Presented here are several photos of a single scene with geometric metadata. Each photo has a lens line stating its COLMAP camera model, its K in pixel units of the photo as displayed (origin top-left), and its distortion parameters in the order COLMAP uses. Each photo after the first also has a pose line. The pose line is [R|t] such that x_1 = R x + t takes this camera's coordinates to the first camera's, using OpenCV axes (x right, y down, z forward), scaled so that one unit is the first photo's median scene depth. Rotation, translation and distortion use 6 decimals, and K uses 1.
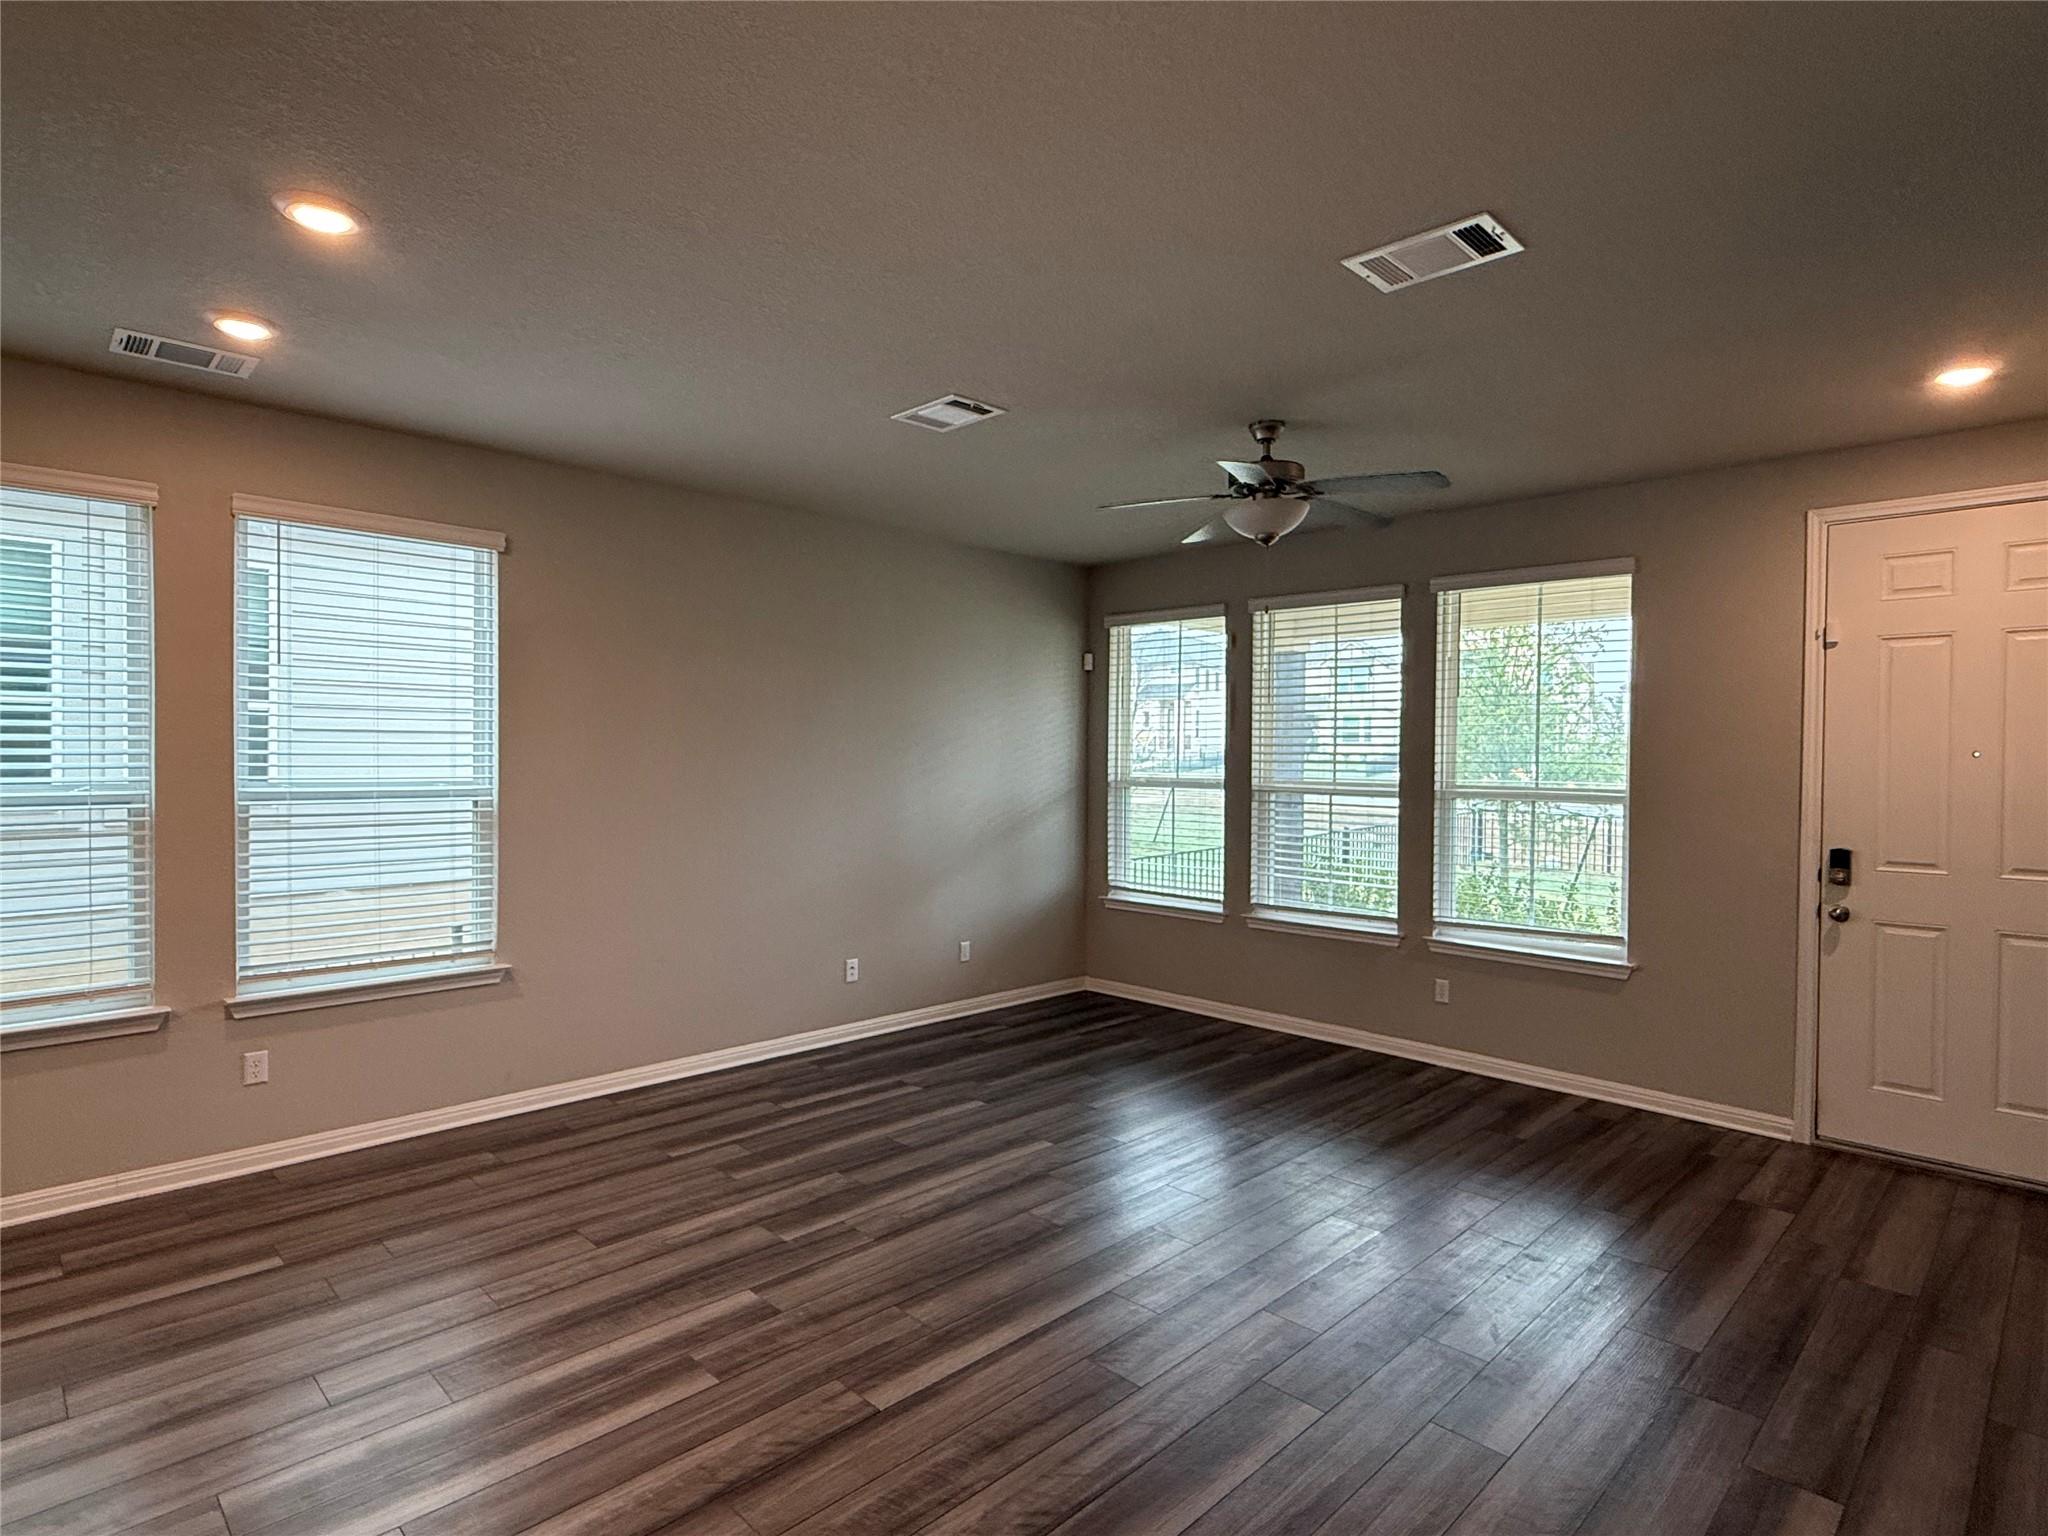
lens RADIAL K [[1079.9, 0, 1024.0], [0, 1079.9, 768.0], [0, 0, 1]] dist [0.000733, 0.000112]
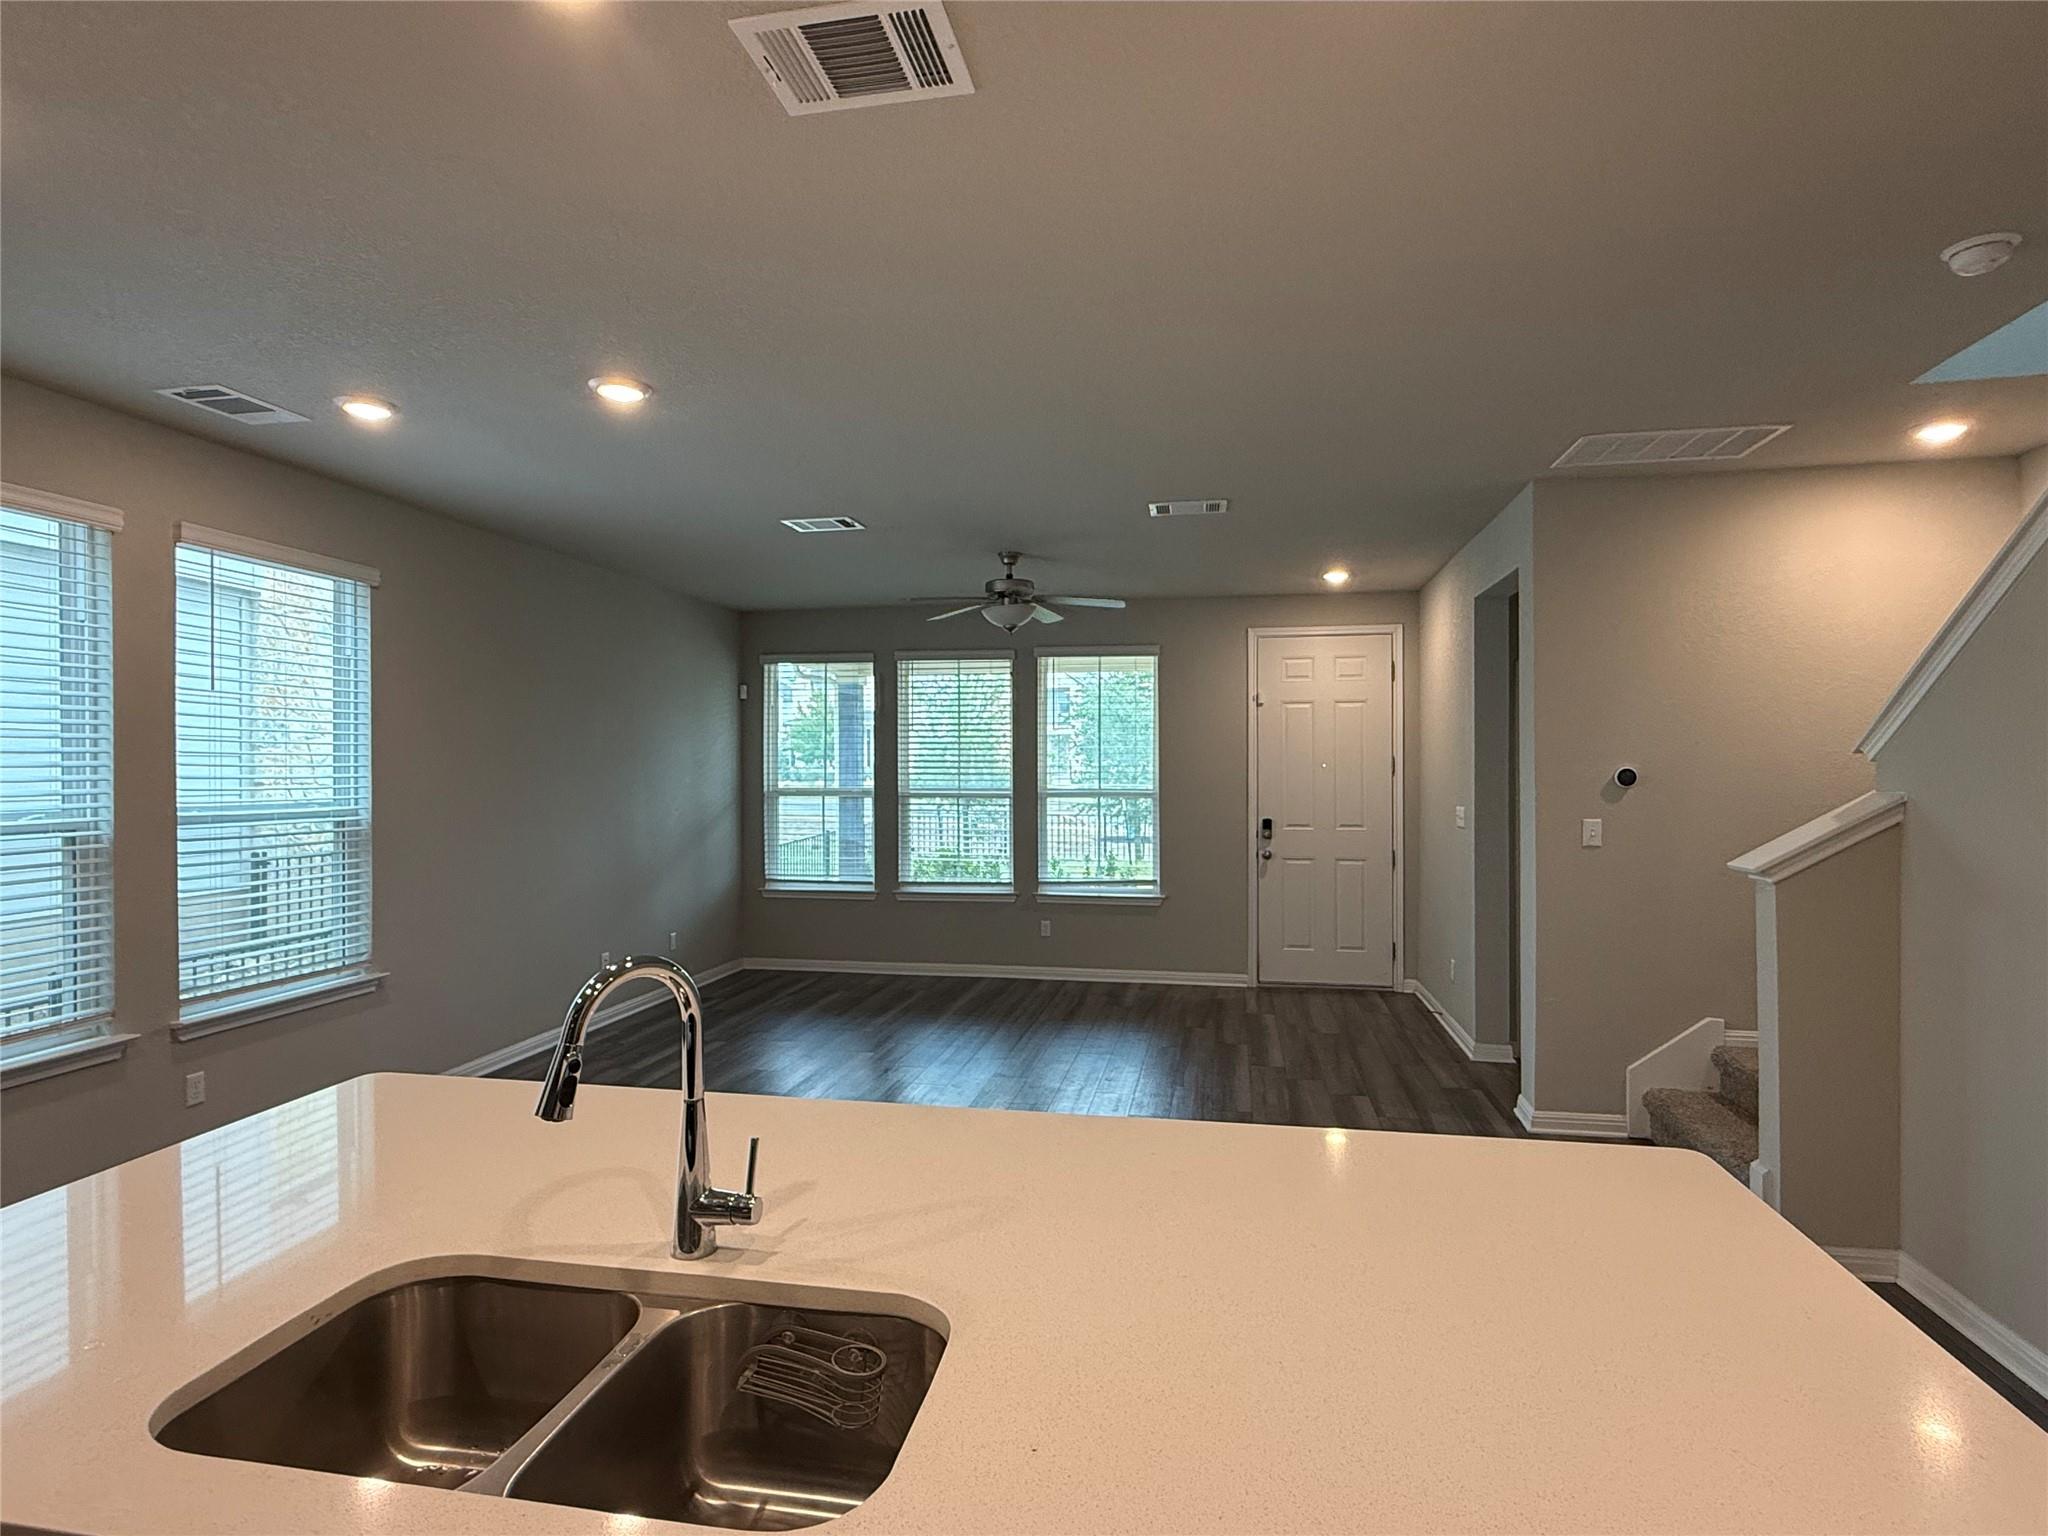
lens RADIAL K [[1079.9, 0, 1024.0], [0, 1079.9, 768.0], [0, 0, 1]] dist [0.000733, 0.000112]
pose [[0.826782, -0.009274, 0.562446, -0.551419], [0.015425, 0.999862, -0.006189, -0.004085], [-0.562311, 0.013793, 0.826811, -0.240014]]
